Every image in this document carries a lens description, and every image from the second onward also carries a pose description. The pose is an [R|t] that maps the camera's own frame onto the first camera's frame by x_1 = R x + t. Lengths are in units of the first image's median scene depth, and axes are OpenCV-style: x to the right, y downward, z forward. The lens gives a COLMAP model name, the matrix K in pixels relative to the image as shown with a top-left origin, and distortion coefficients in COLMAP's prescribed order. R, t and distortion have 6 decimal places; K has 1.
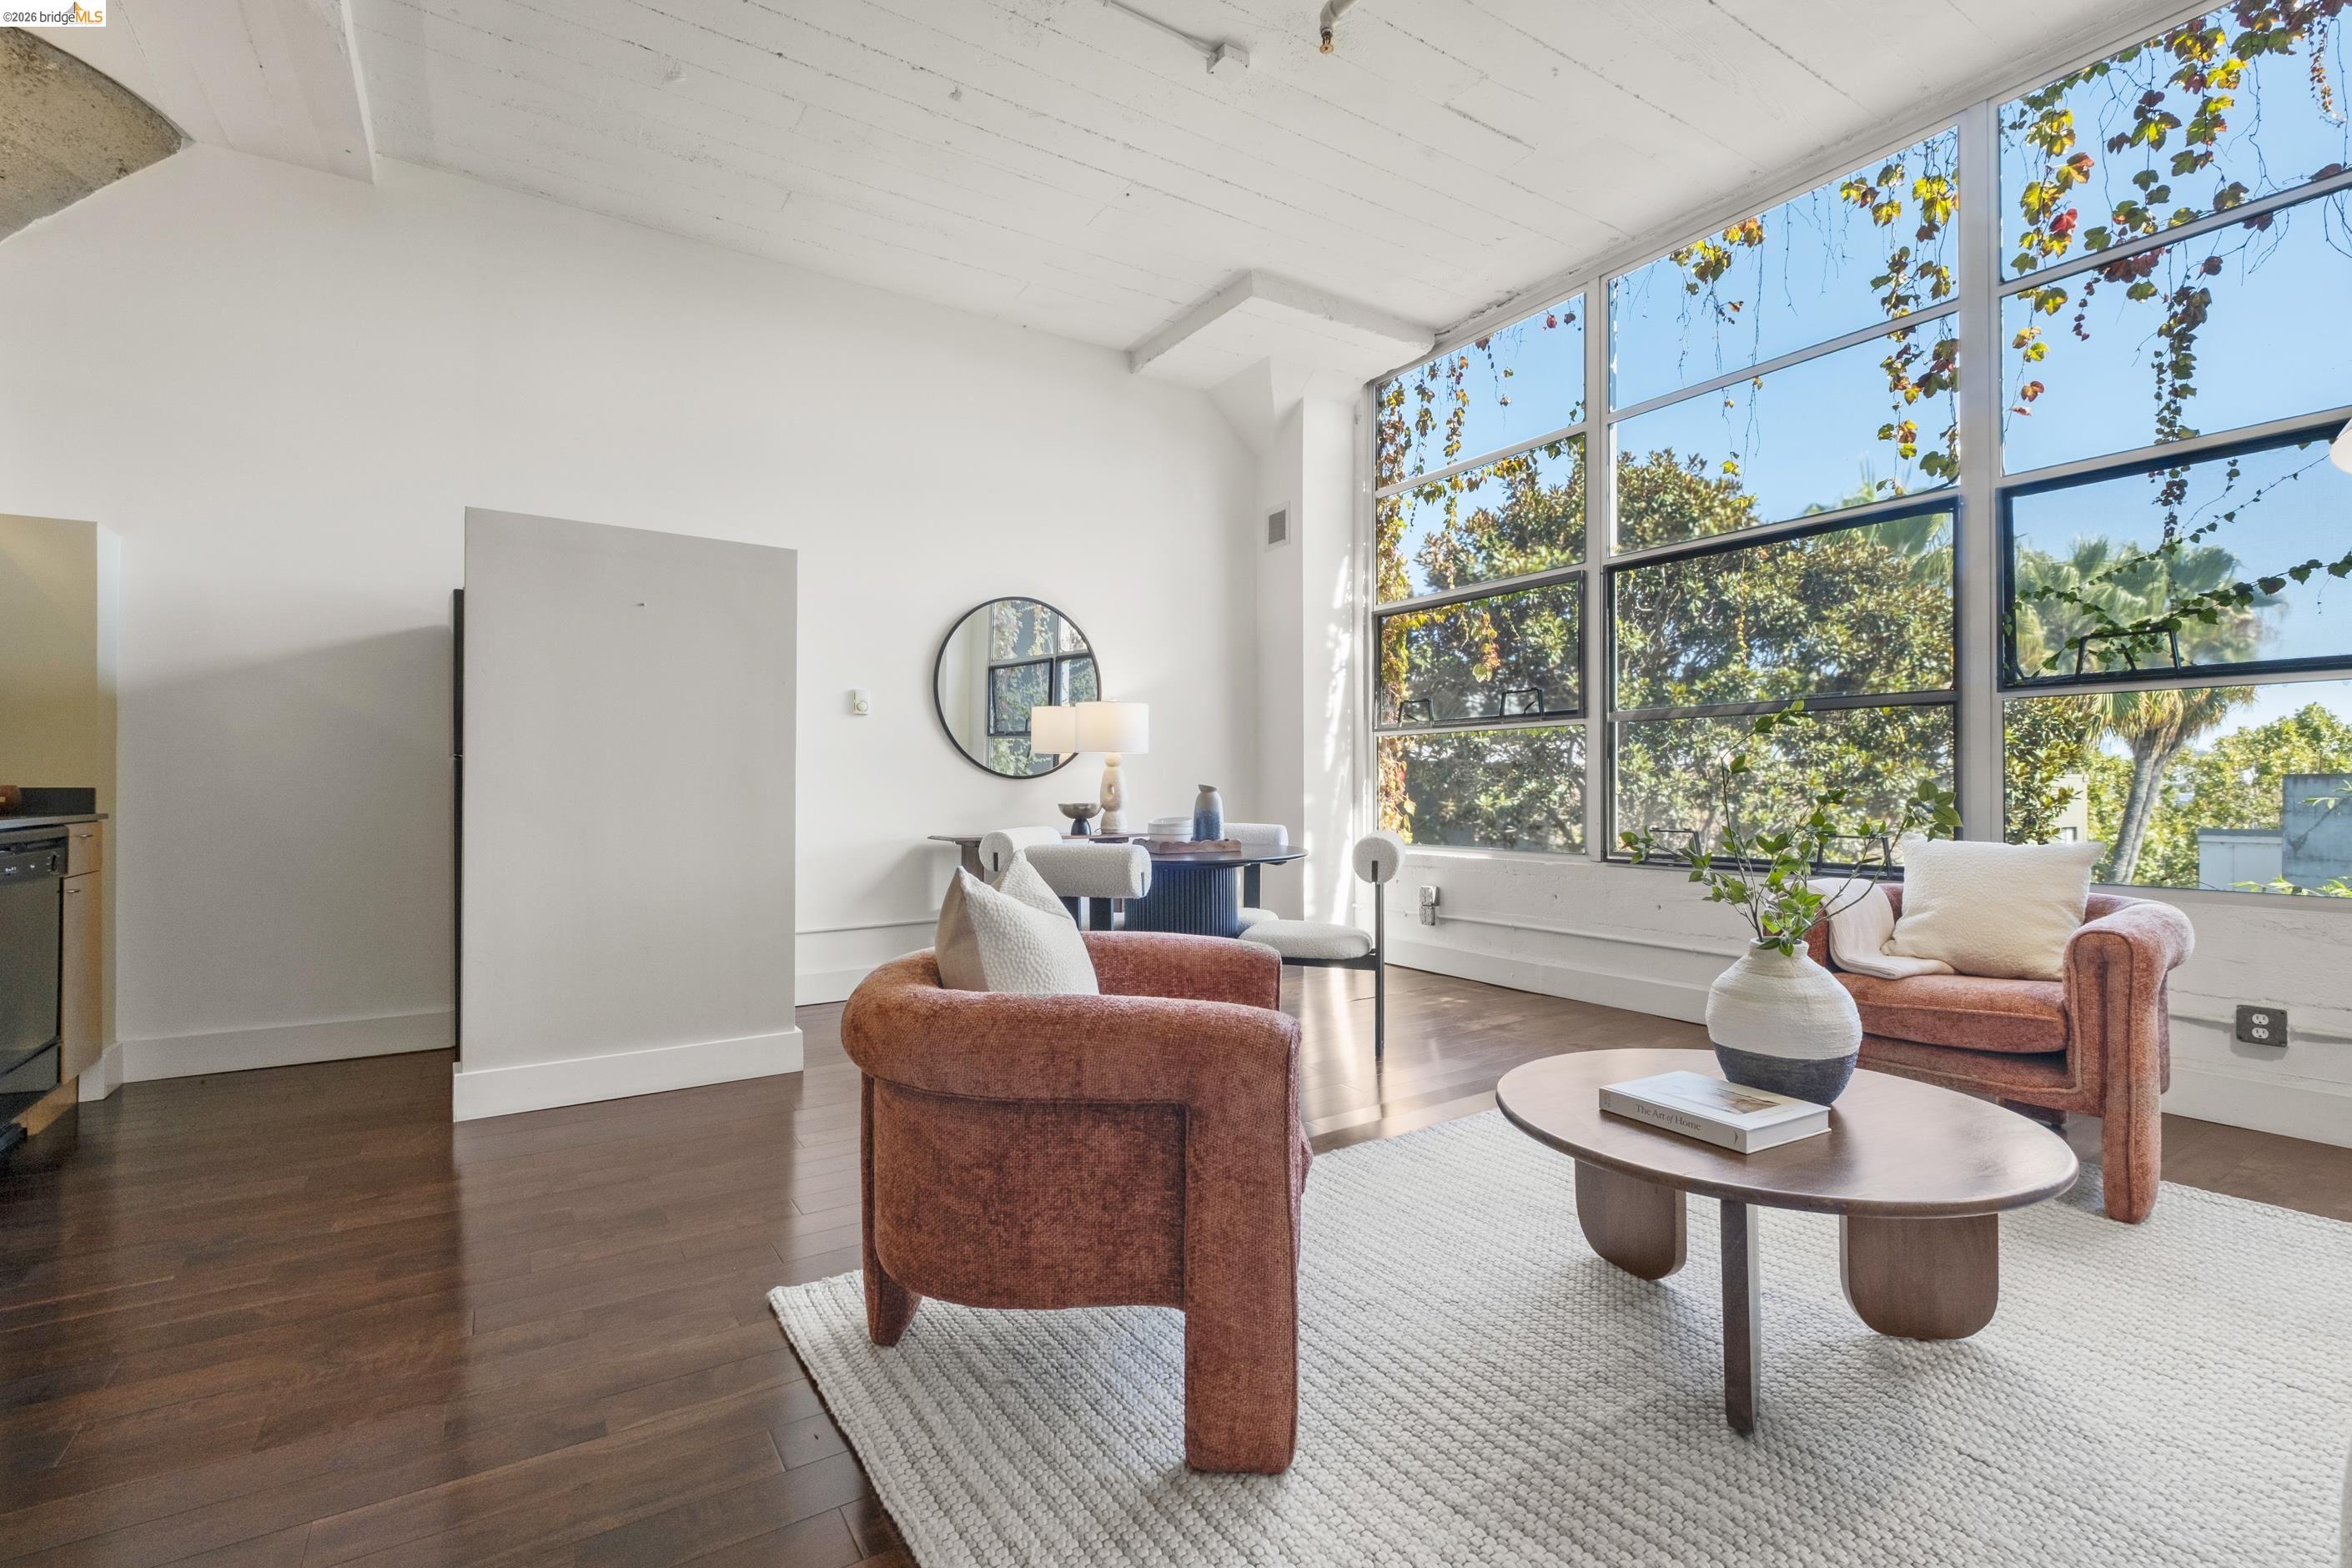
lens RADIAL K [[1030.3, 0, 1176.9], [0, 1030.3, 795.2], [0, 0, 1]] dist [0.002745, -0.004728]
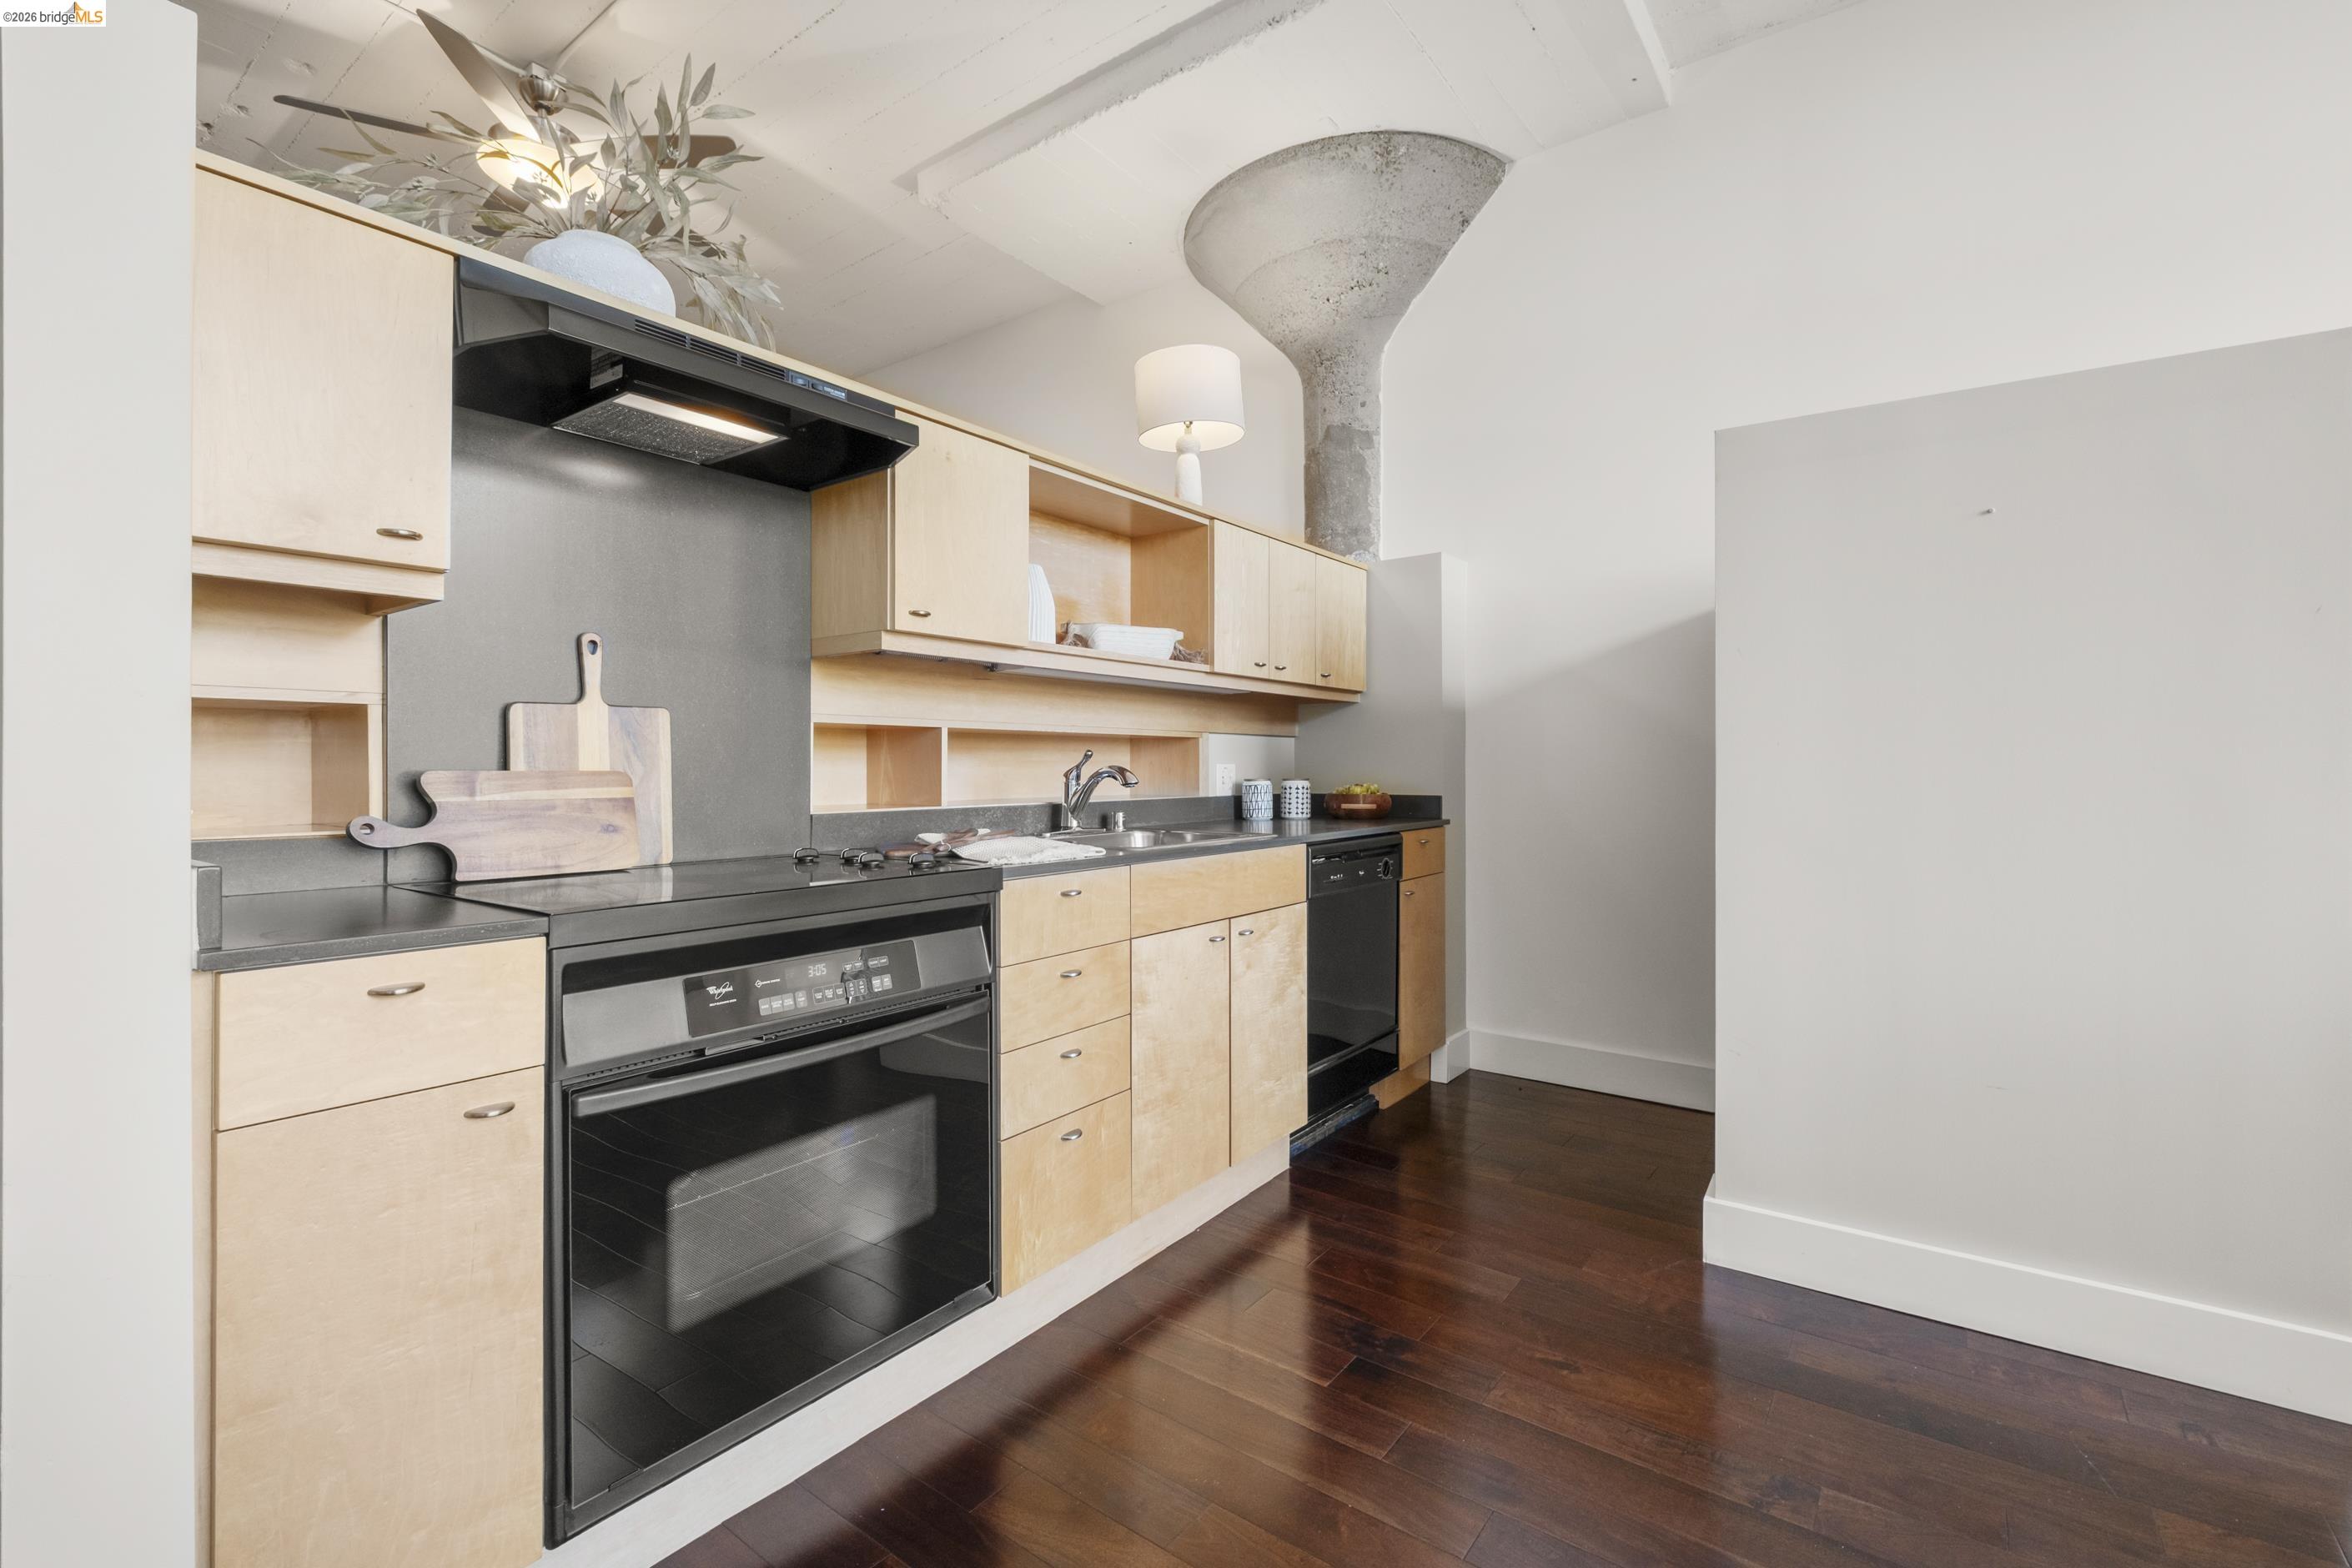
lens RADIAL K [[1030.3, 0, 1183.7], [0, 1030.3, 761.9], [0, 0, 1]] dist [0.002745, -0.004728]
pose [[0.346611, -0.005080, -0.937995, -0.083290], [-0.003949, 0.999969, -0.006875, -0.023417], [0.938001, 0.006087, 0.346580, 0.247526]]
